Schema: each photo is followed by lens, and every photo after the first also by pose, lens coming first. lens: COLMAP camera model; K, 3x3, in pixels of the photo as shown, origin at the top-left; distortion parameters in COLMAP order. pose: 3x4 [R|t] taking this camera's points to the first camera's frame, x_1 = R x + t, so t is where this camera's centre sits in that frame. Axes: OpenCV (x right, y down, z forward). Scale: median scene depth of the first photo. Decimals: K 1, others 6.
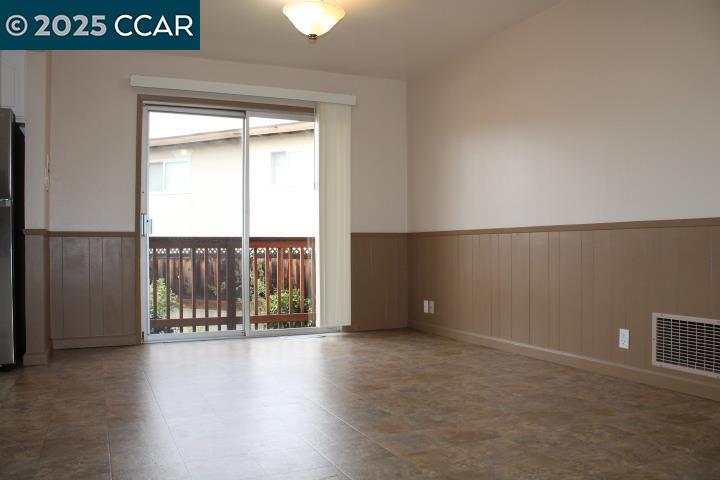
lens RADIAL K [[616.8, 0, 360.0], [0, 616.8, 240.0], [0, 0, 1]] dist [-0.100240, 0.001530]
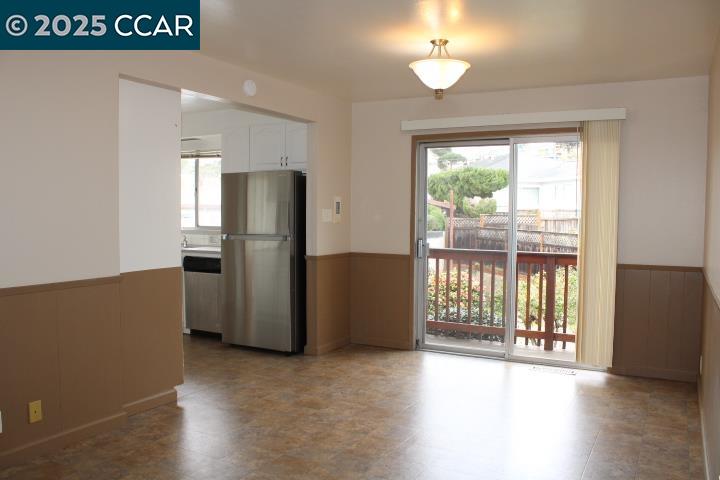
lens RADIAL K [[605.8, 0, 360.0], [0, 605.8, 240.0], [0, 0, 1]] dist [-0.010270, -0.002750]
pose [[0.599678, 0.047158, -0.798850, 0.532889], [-0.037012, 0.998828, 0.031180, -0.065982], [0.799385, 0.010869, 0.600721, 0.190476]]
